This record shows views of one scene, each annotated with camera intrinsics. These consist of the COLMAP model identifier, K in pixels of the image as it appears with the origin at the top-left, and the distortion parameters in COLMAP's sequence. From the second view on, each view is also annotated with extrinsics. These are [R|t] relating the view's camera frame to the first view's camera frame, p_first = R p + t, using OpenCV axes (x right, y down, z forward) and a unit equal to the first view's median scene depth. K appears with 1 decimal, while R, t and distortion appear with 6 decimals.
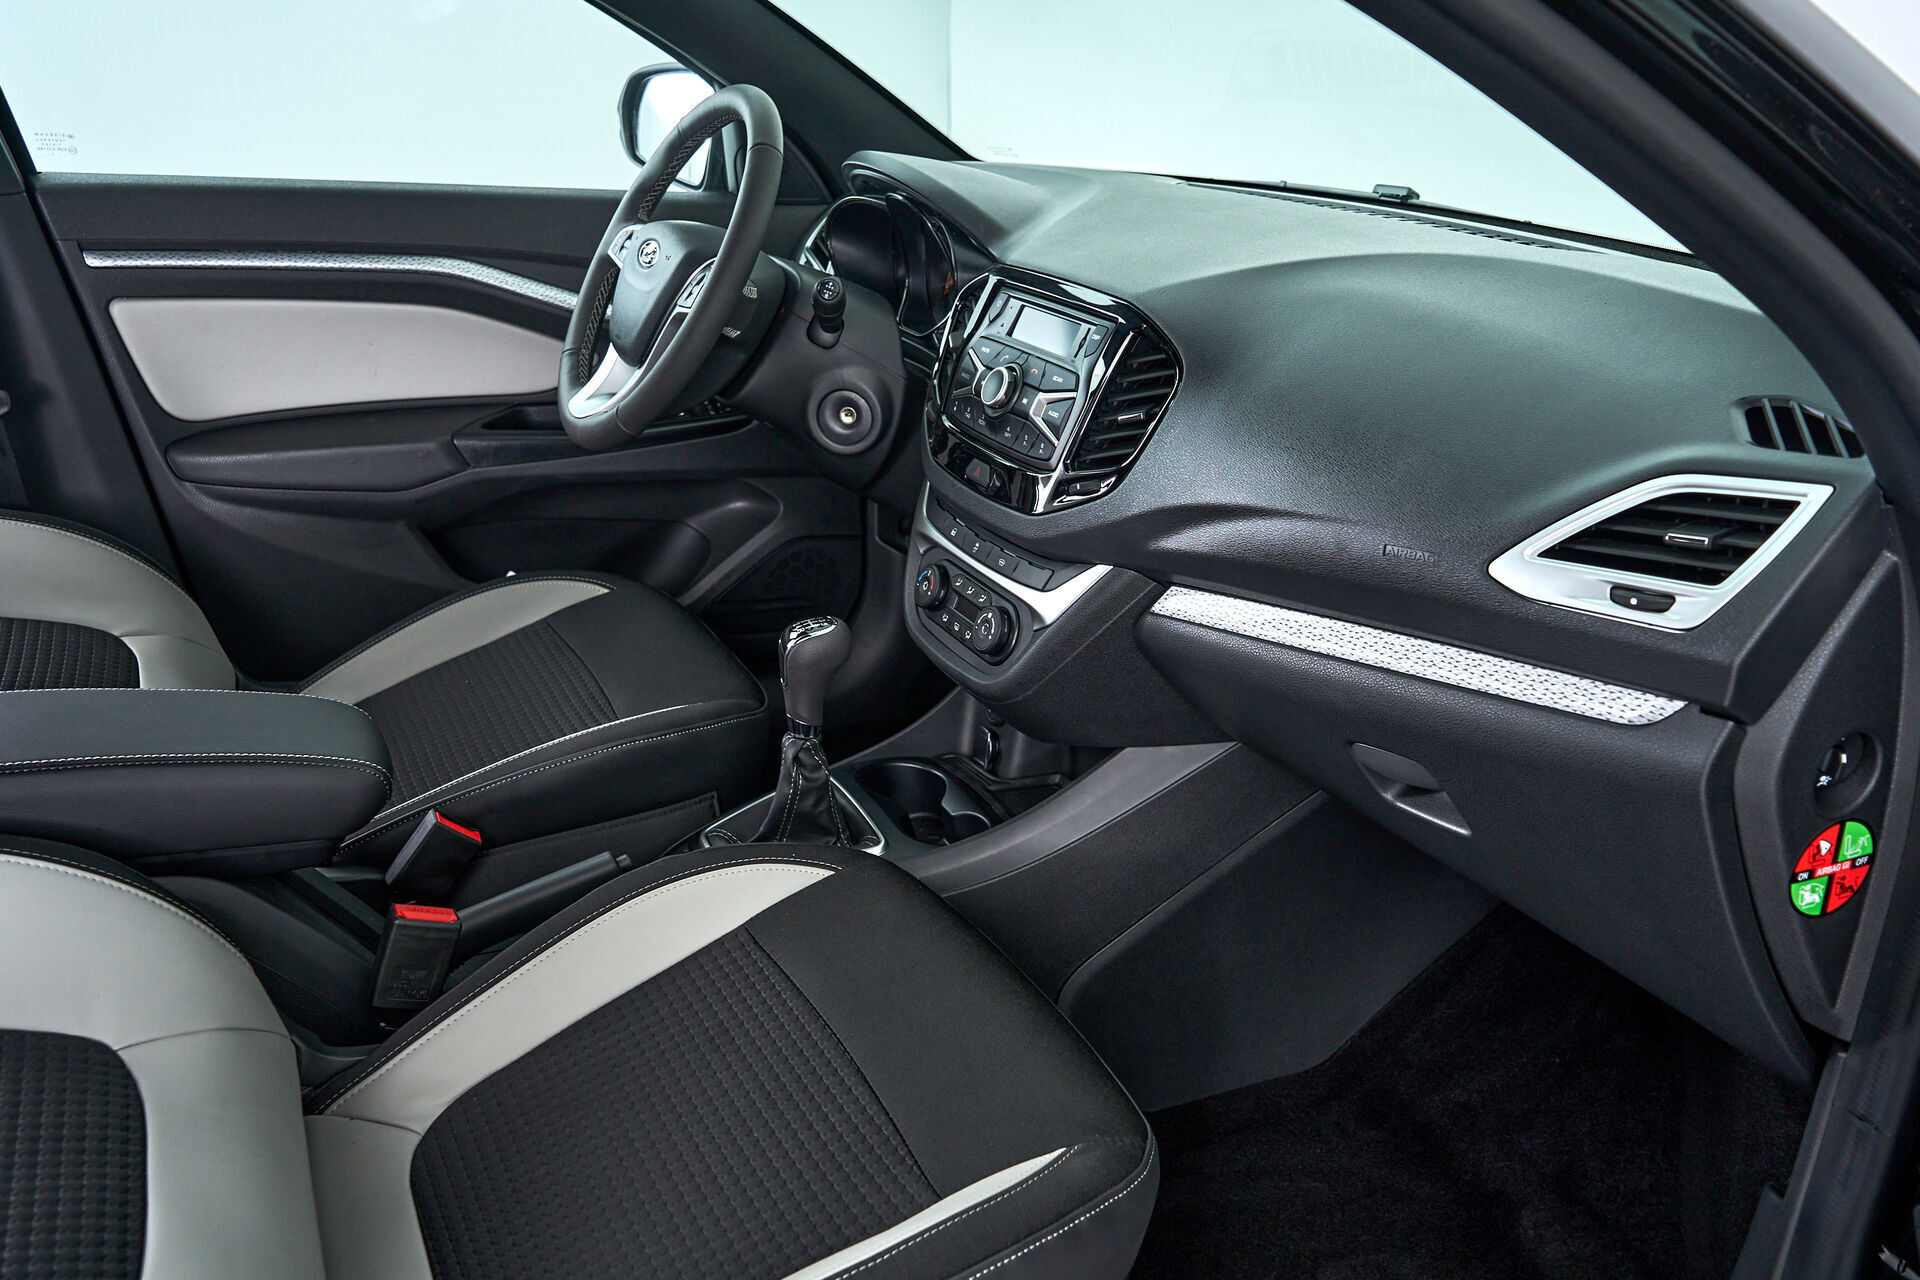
lens RADIAL K [[1556.1, 0, 960.0], [0, 1556.1, 640.0], [0, 0, 1]] dist [0.001918, -0.002180]
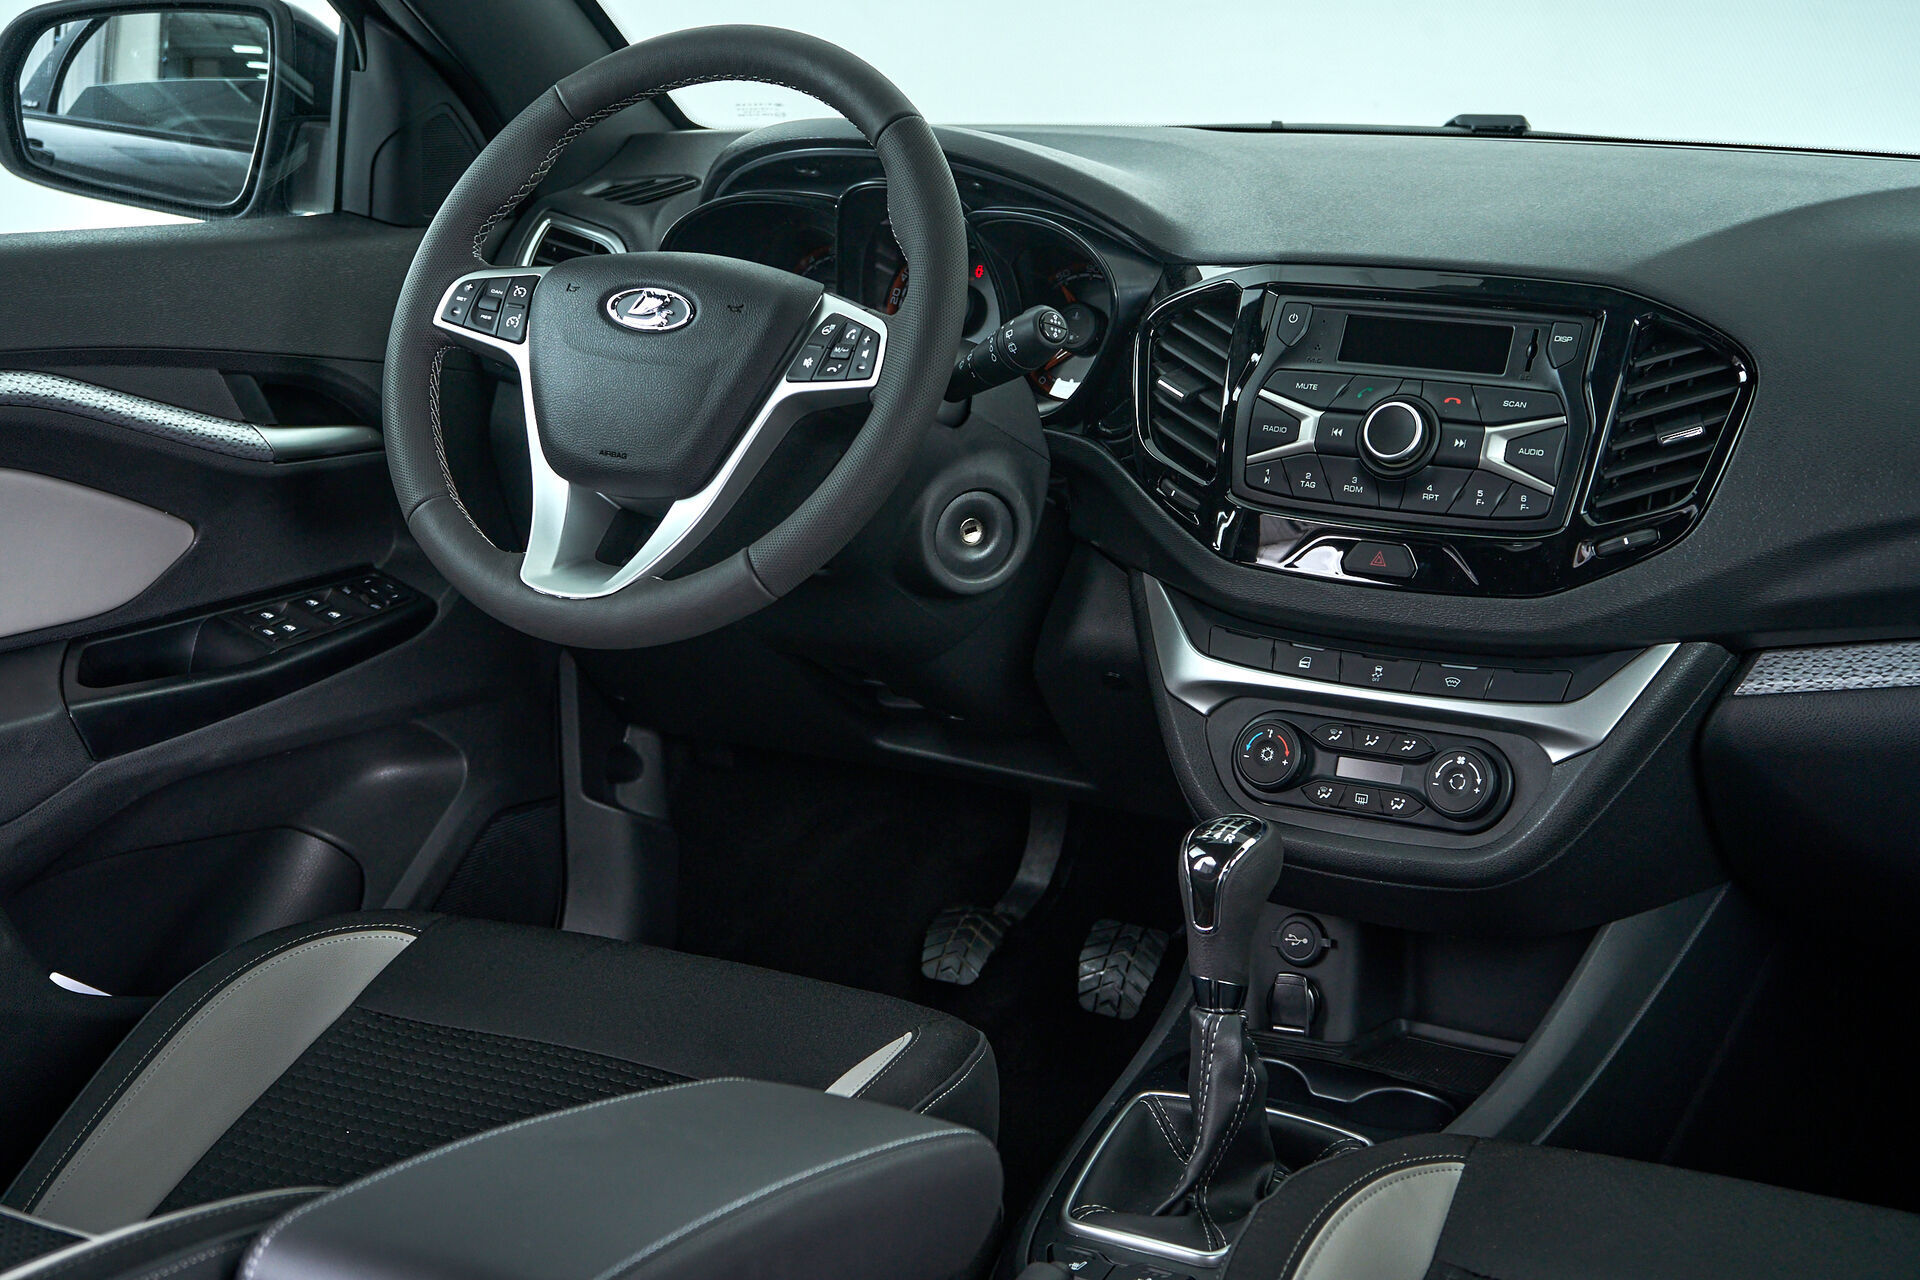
lens RADIAL K [[3211.2, 0, 960.0], [0, 3211.2, 640.0], [0, 0, 1]] dist [-0.026947, 0.038180]
pose [[0.833457, -0.154146, 0.530649, -0.940461], [0.221658, 0.972921, -0.065524, -0.024639], [-0.506179, 0.172234, 0.845055, -0.081170]]
